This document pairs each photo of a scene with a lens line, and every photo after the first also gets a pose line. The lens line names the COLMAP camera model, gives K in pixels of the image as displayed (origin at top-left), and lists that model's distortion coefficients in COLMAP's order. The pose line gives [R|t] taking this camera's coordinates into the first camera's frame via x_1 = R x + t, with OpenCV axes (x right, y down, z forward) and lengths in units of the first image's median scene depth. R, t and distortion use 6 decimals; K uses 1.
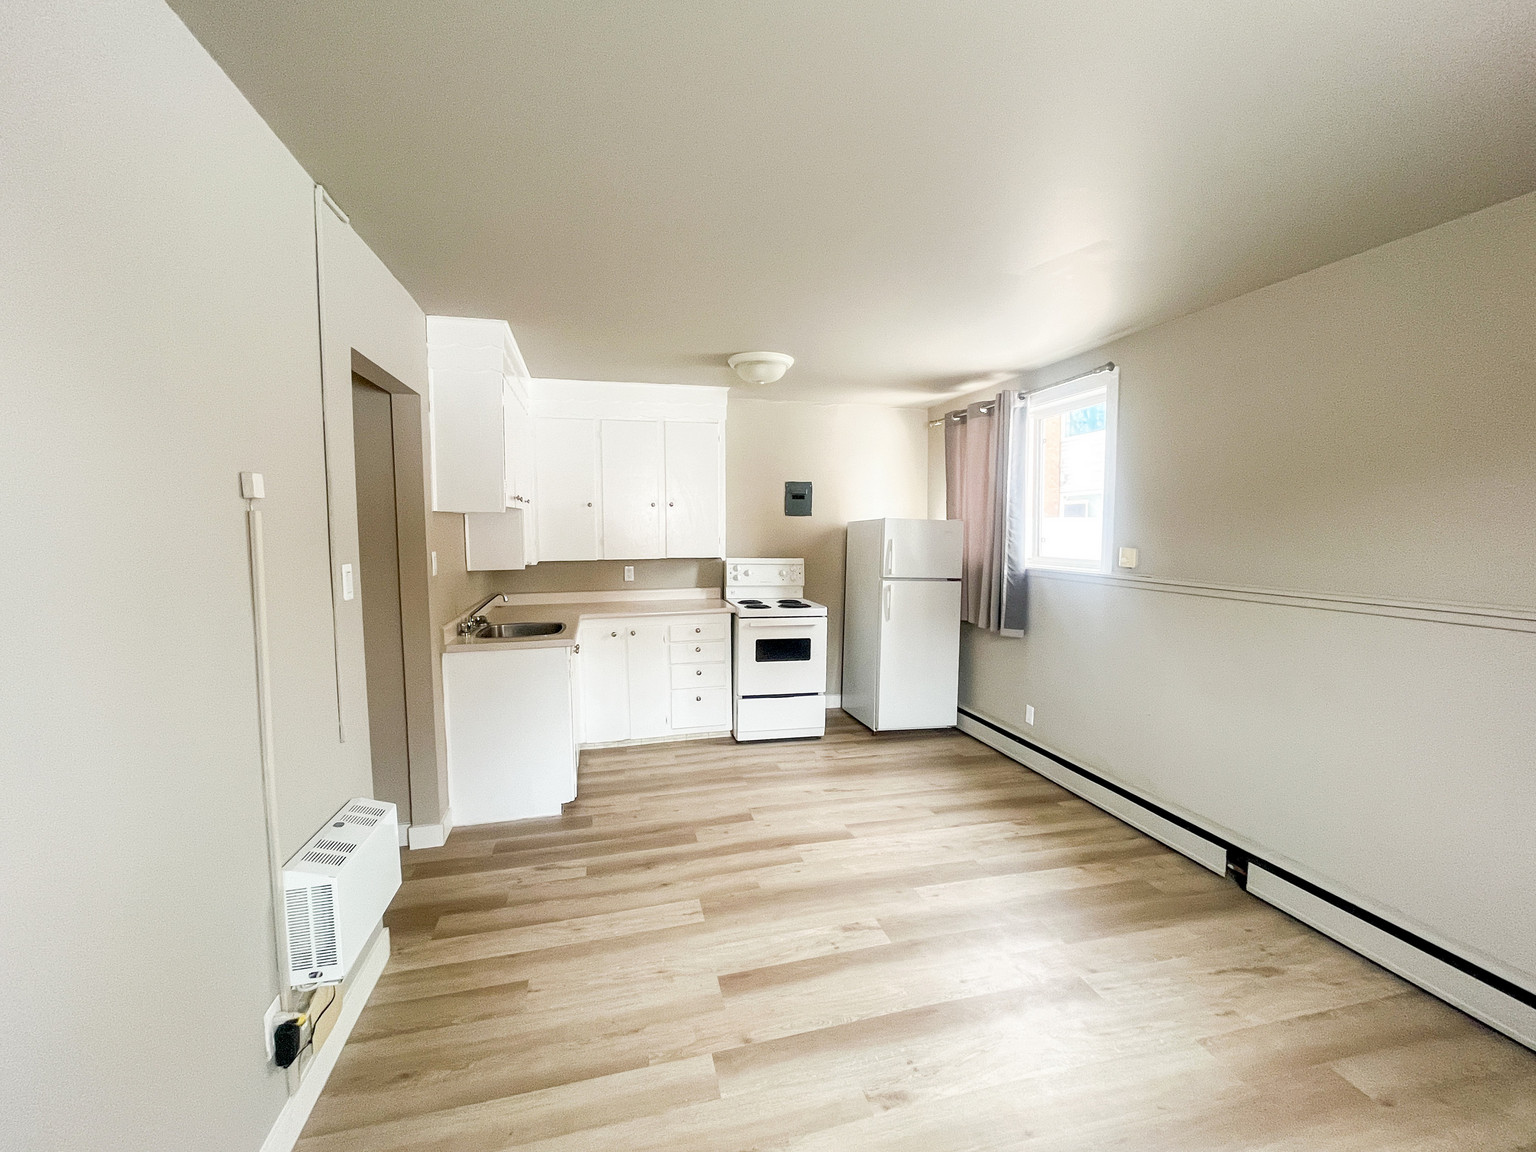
lens RADIAL K [[631.1, 0, 765.7], [0, 631.1, 580.4], [0, 0, 1]] dist [-0.000562, 0.000042]
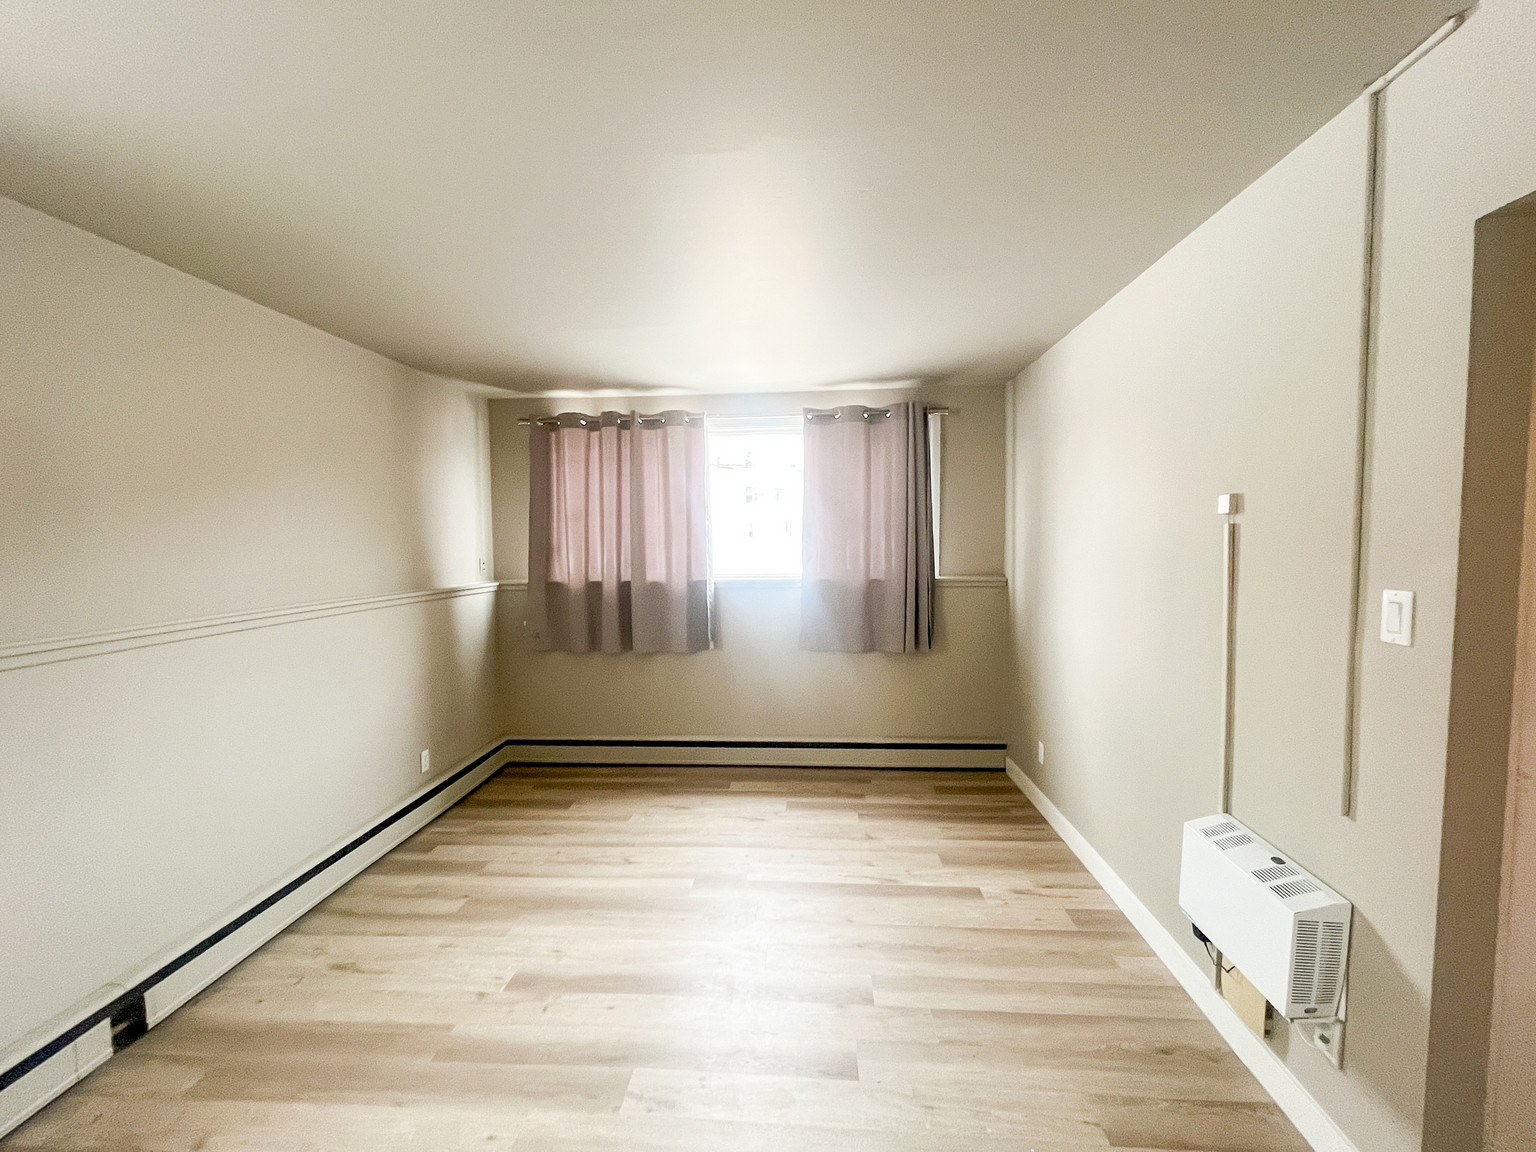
lens RADIAL K [[631.1, 0, 766.9], [0, 631.1, 573.7], [0, 0, 1]] dist [-0.000562, 0.000042]
pose [[-0.946876, -0.002191, 0.321593, -0.233636], [0.043207, 0.990044, 0.133961, -0.154466], [-0.318685, 0.140740, -0.937354, 1.767725]]
